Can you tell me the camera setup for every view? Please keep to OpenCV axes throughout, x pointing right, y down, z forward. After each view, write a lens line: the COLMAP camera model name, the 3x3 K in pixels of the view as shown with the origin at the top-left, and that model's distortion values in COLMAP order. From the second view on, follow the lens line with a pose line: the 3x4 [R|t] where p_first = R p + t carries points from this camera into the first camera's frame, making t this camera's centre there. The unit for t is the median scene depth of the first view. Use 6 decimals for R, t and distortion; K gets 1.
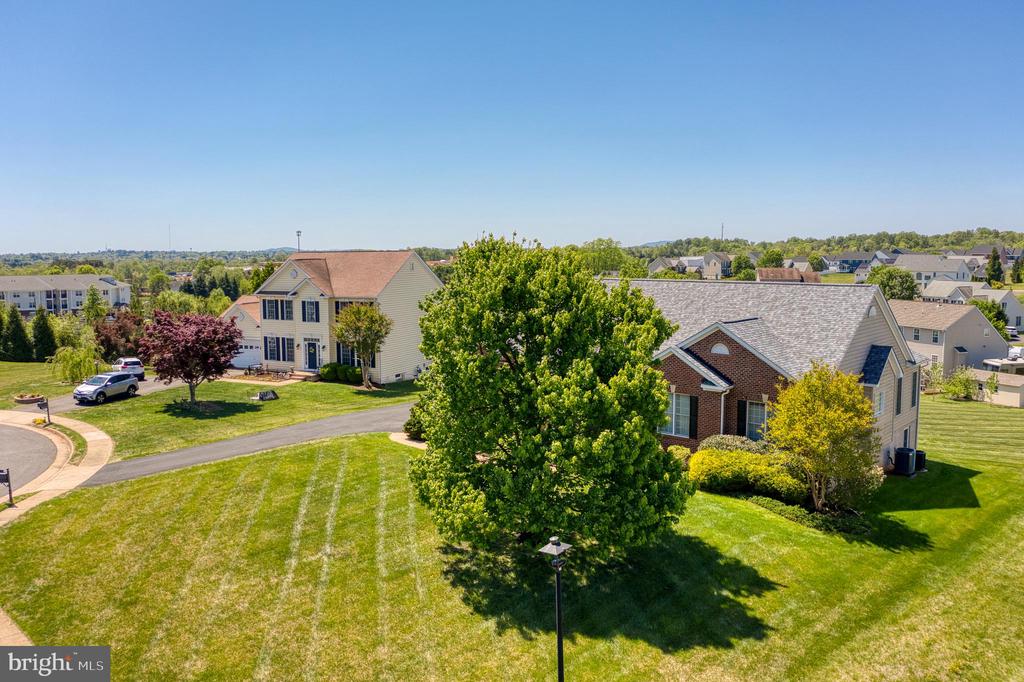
lens RADIAL K [[794.4, 0, 512.0], [0, 794.4, 341.0], [0, 0, 1]] dist [-0.082735, 0.002366]
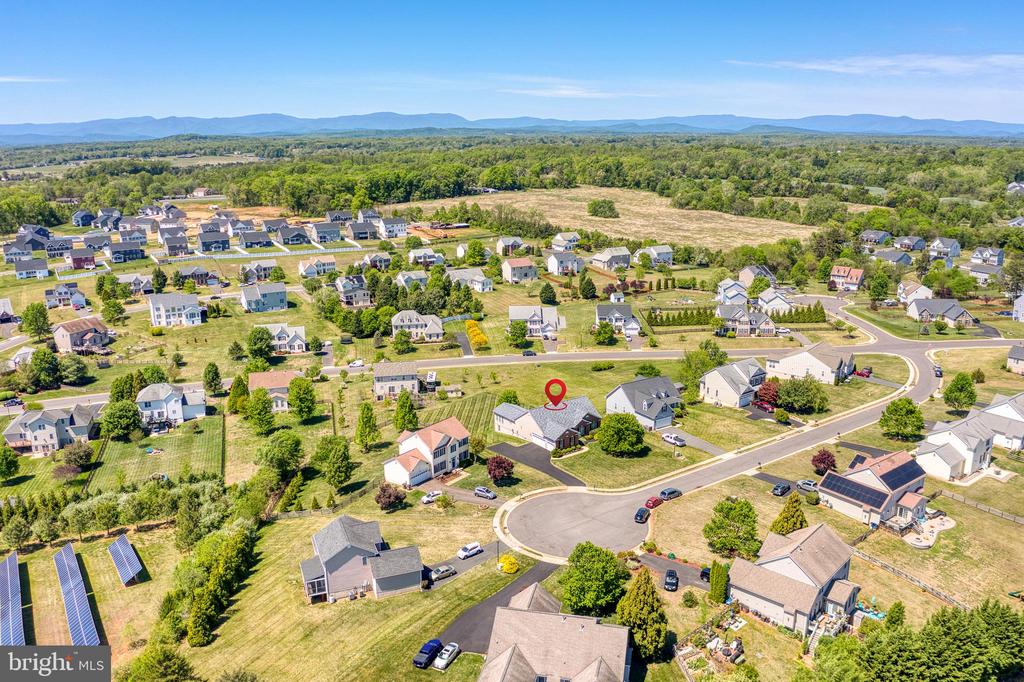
lens RADIAL K [[797.7, 0, 509.4], [0, 797.7, 339.6], [0, 0, 1]] dist [-0.078256, -0.005413]
pose [[0.194113, -0.243866, 0.950184, -4.982614], [0.115822, 0.967530, 0.224657, -1.816148], [-0.974118, 0.066443, 0.216055, 0.290443]]
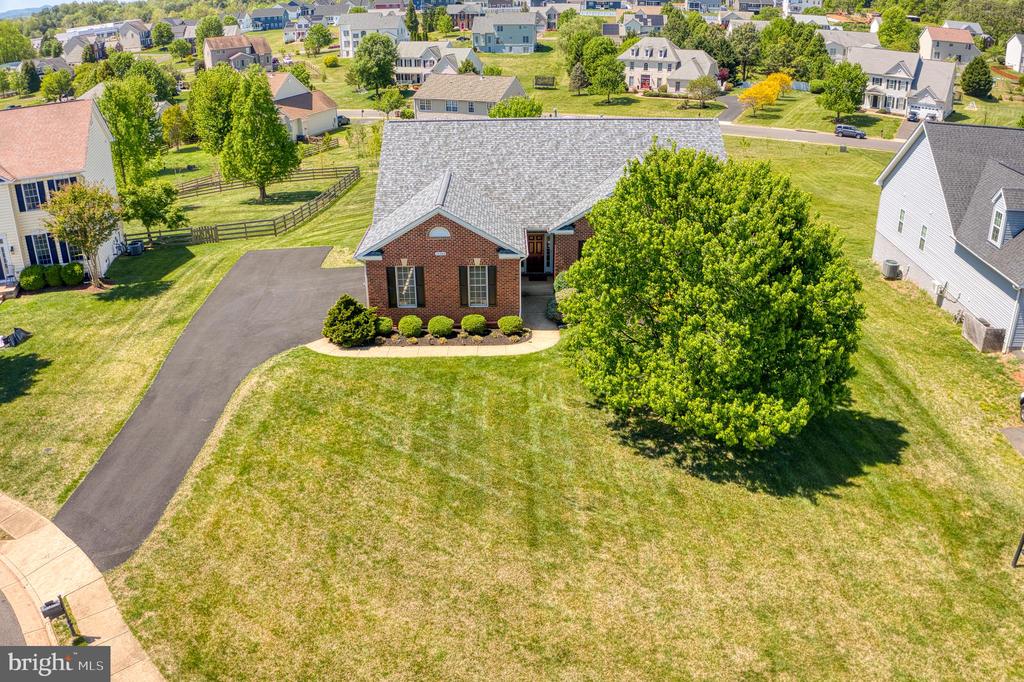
lens RADIAL K [[809.9, 0, 512.0], [0, 809.9, 341.0], [0, 0, 1]] dist [-0.182029, 0.007014]
pose [[0.727298, -0.283936, 0.624835, -0.623845], [0.081355, 0.939658, 0.332301, -0.183259], [-0.681483, -0.190848, 0.706511, 0.302161]]
